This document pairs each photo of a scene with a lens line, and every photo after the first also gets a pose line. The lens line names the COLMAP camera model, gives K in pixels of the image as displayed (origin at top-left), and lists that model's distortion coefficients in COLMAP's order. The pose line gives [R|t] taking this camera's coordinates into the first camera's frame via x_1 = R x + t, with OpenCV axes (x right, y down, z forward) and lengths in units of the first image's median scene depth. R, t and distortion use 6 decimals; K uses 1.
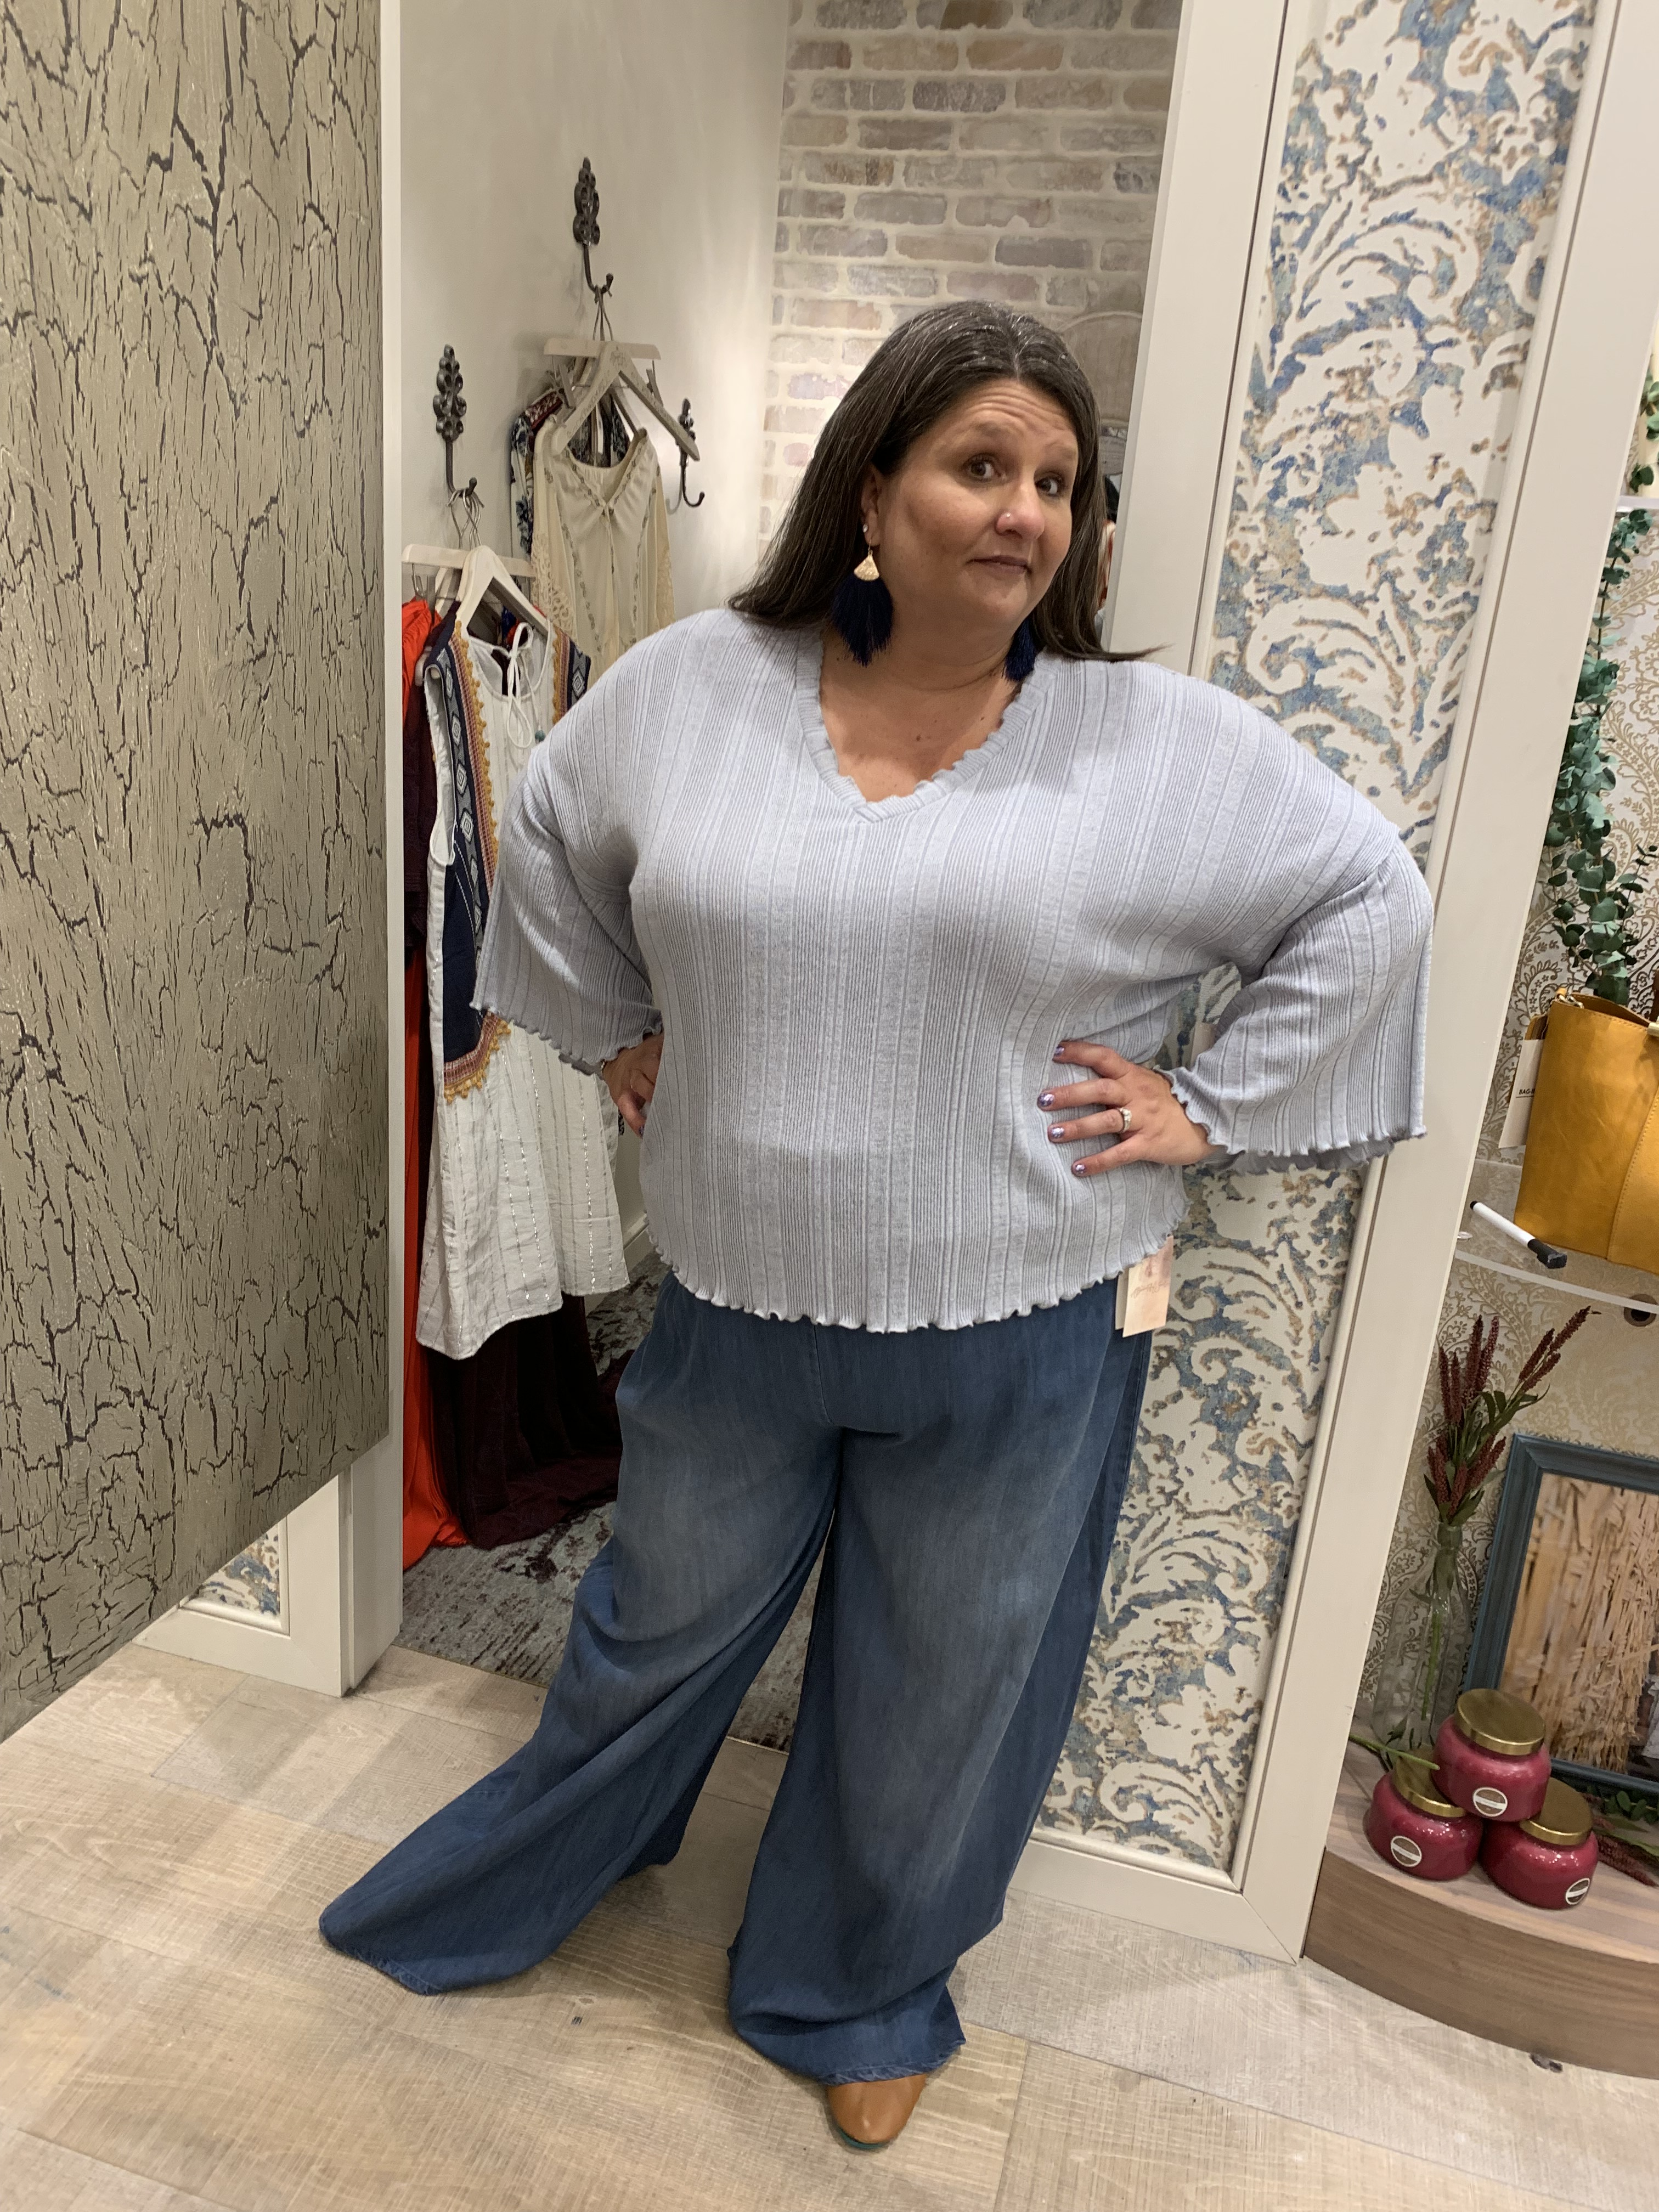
lens RADIAL K [[1653.6, 0, 826.2], [0, 1653.6, 1098.2], [0, 0, 1]] dist [0.008506, -0.008565]
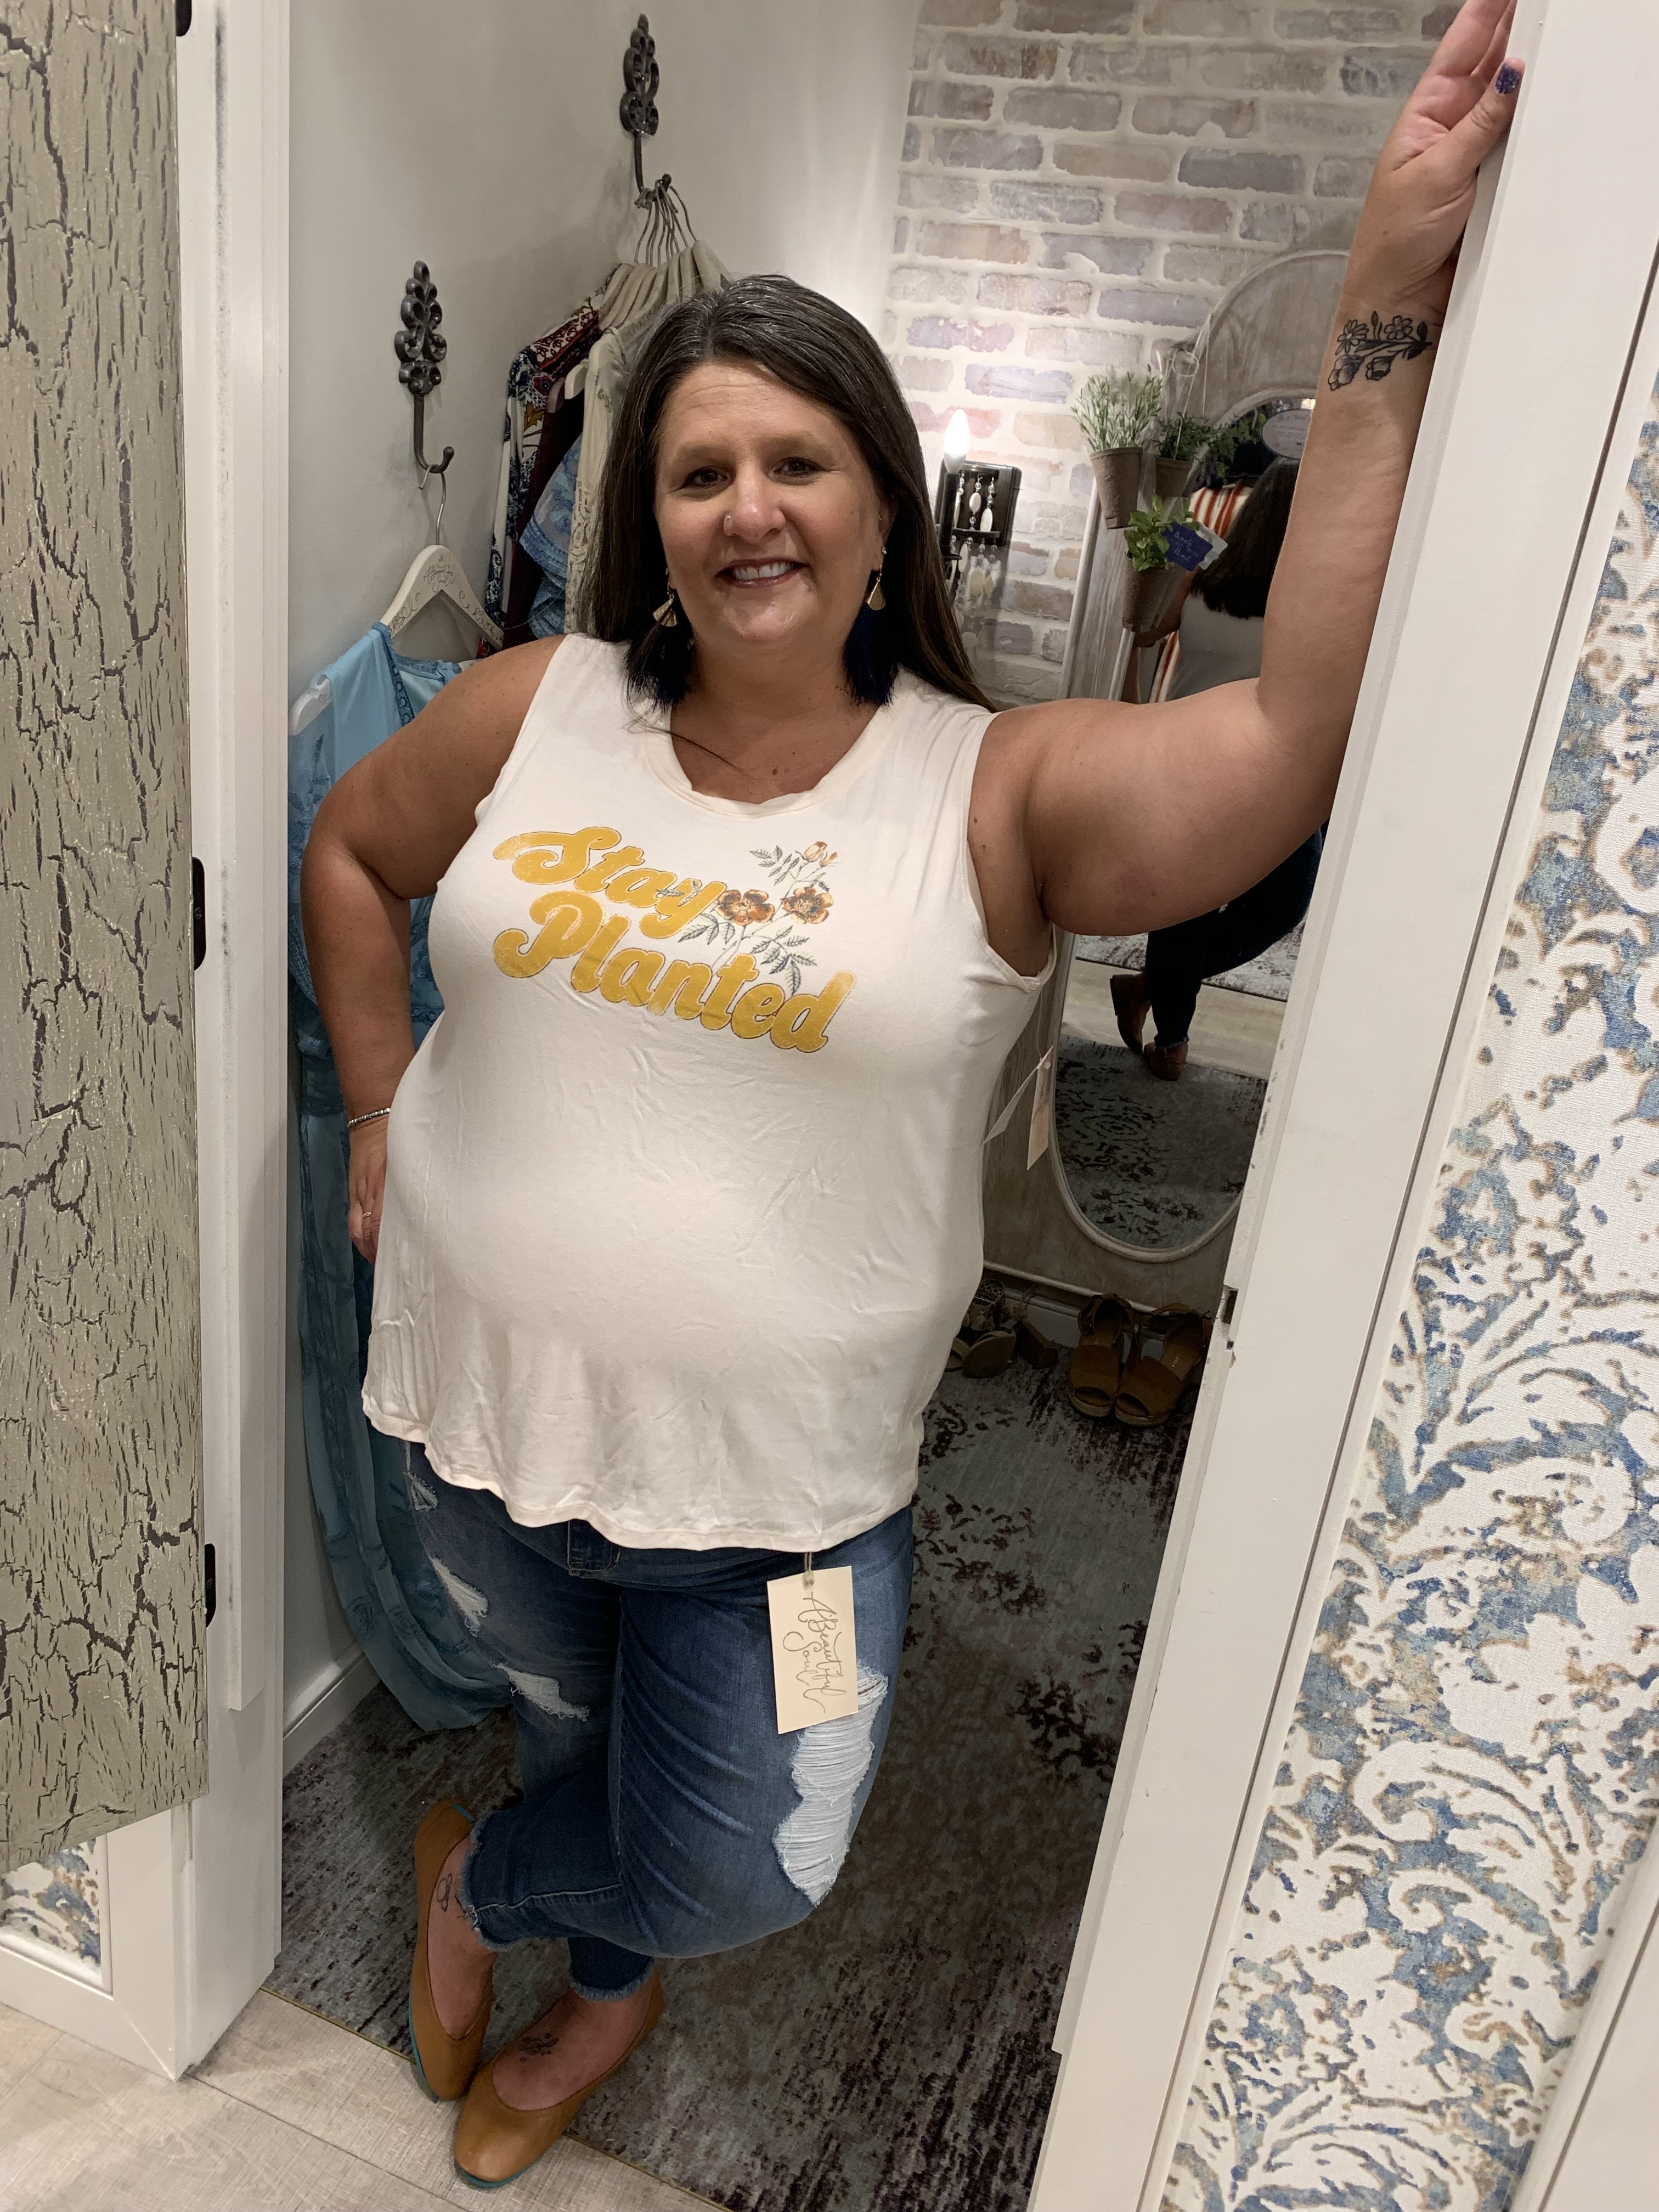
lens RADIAL K [[1653.6, 0, 830.6], [0, 1653.6, 1092.7], [0, 0, 1]] dist [0.008506, -0.008565]
pose [[0.996143, 0.064960, -0.058978, 0.021273], [-0.063135, 0.997483, 0.032287, -0.155219], [0.060927, -0.028439, 0.997737, 0.339909]]
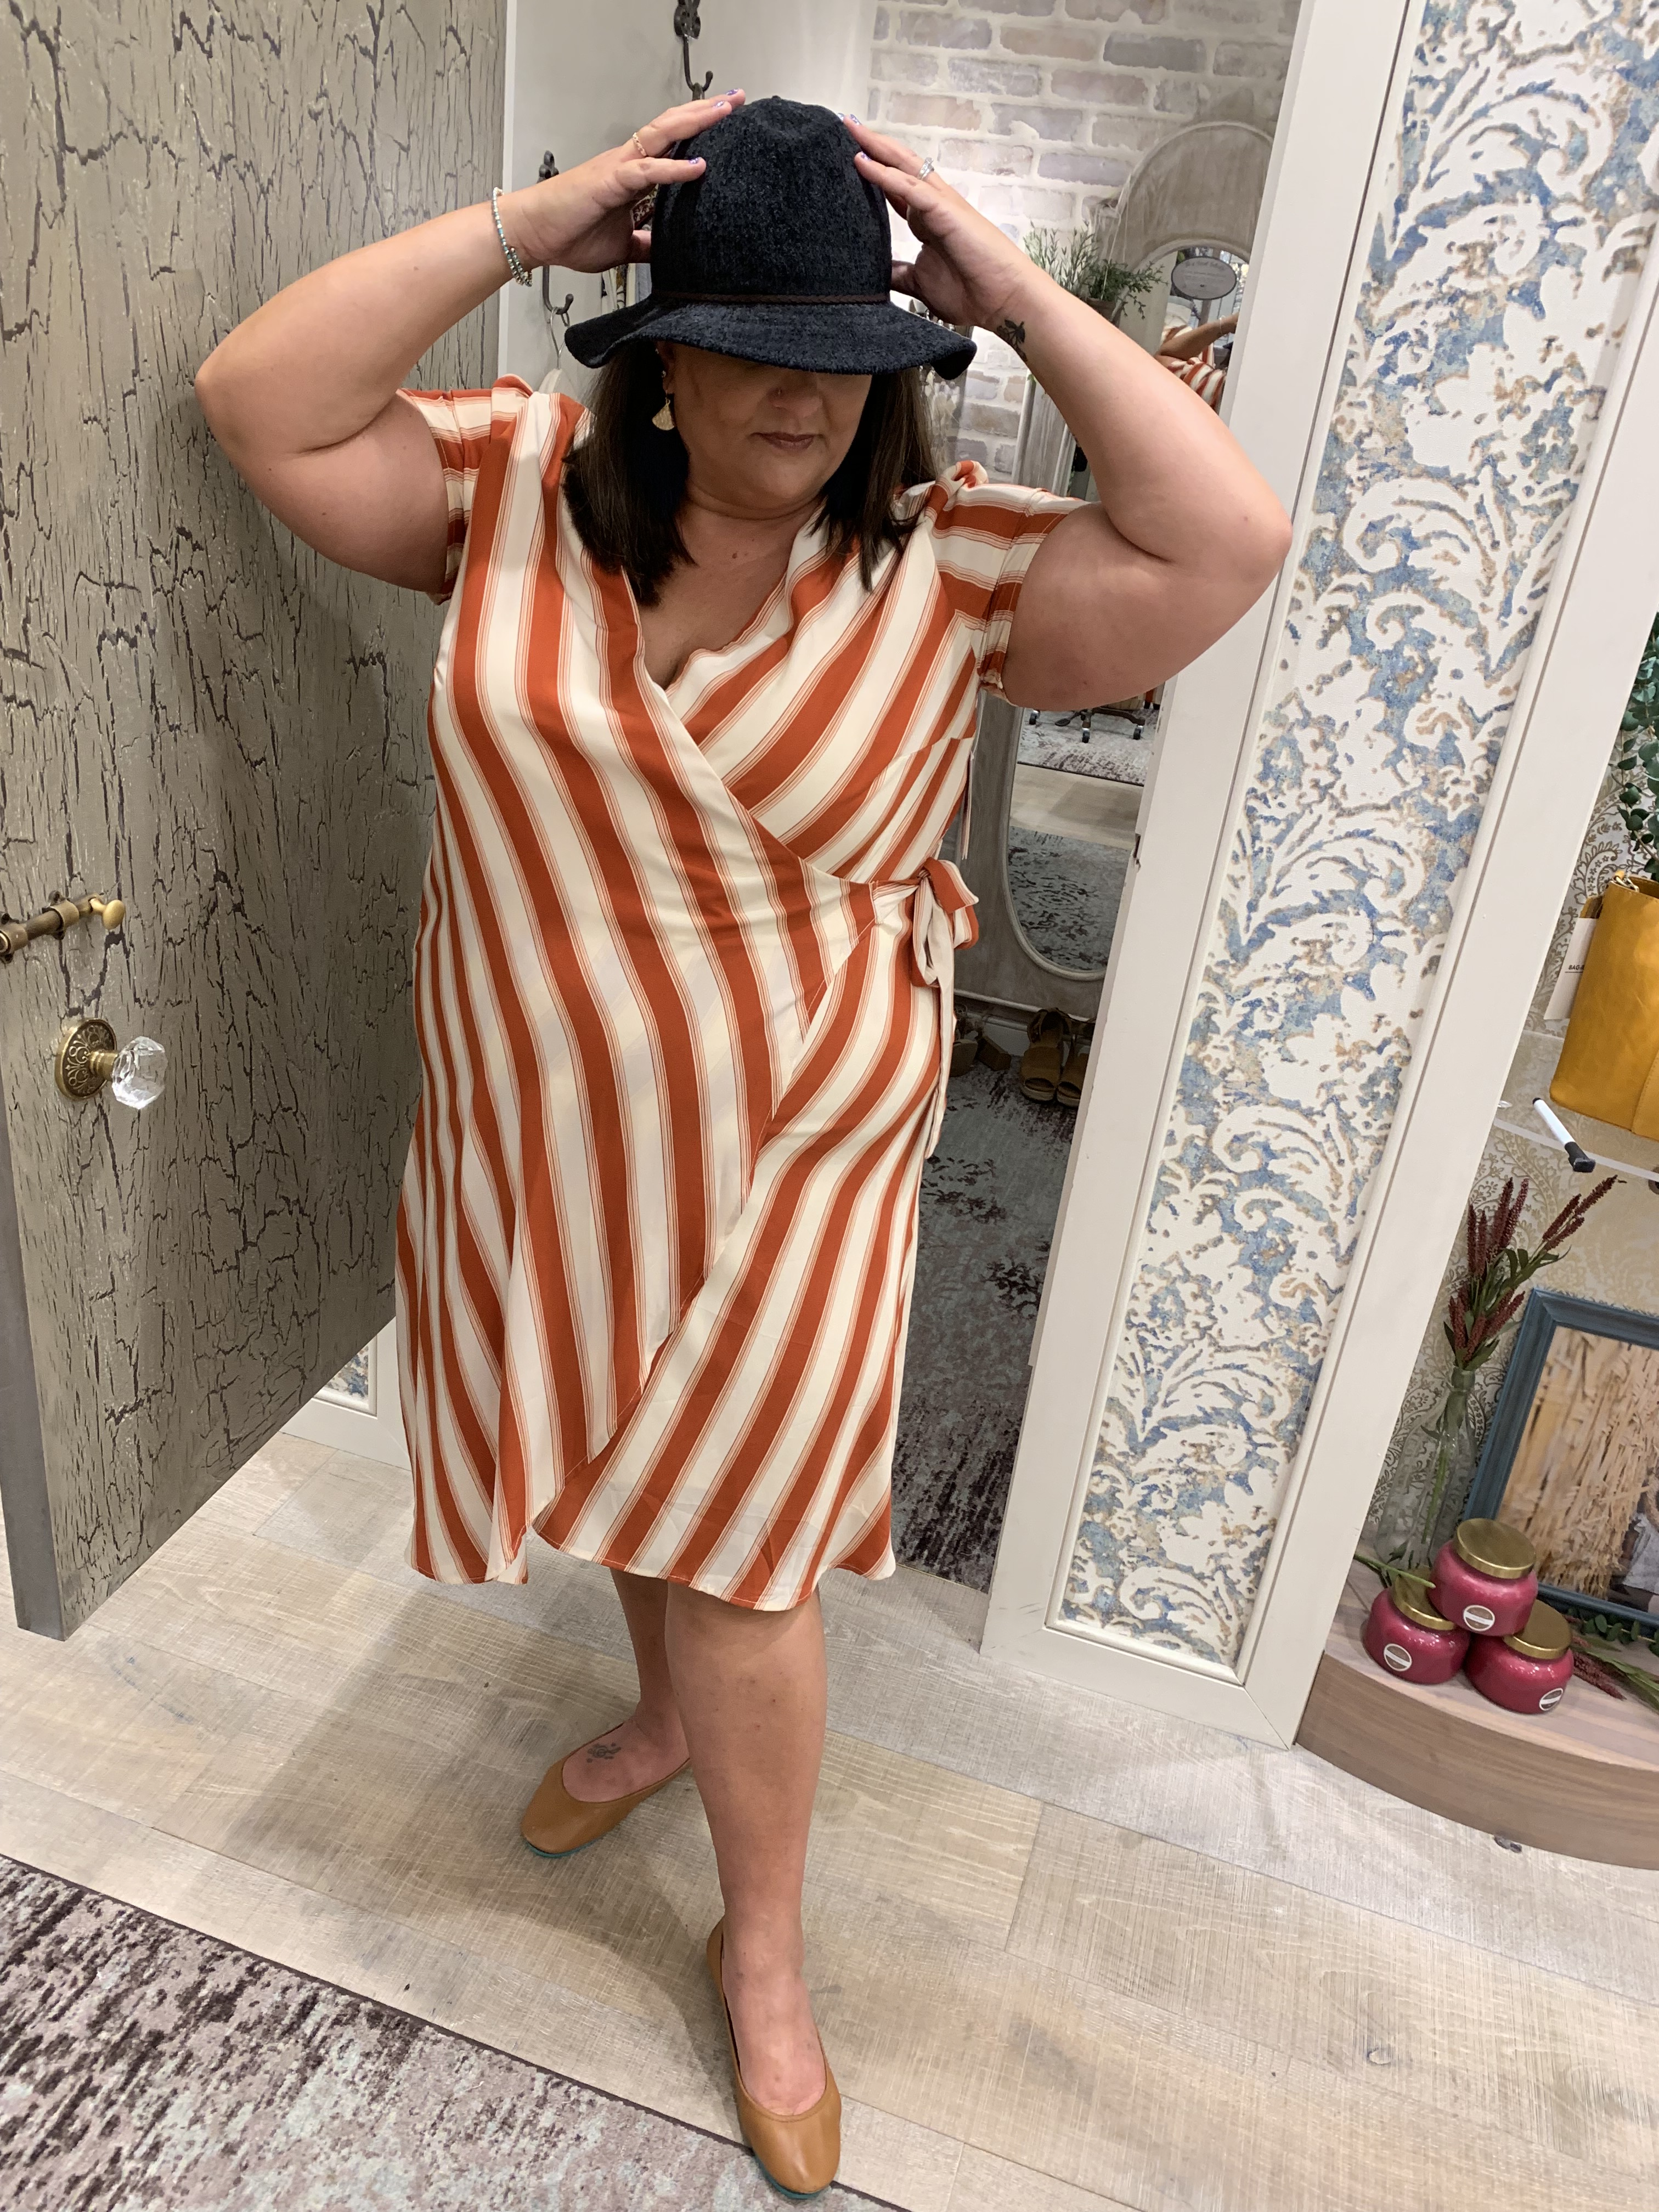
lens RADIAL K [[1653.6, 0, 826.8], [0, 1653.6, 1112.6], [0, 0, 1]] dist [0.008506, -0.008565]
pose [[0.998830, 0.045821, -0.015454, -0.026868], [-0.043585, 0.991484, 0.122719, -0.021163], [0.020945, -0.121902, 0.992321, -0.052265]]
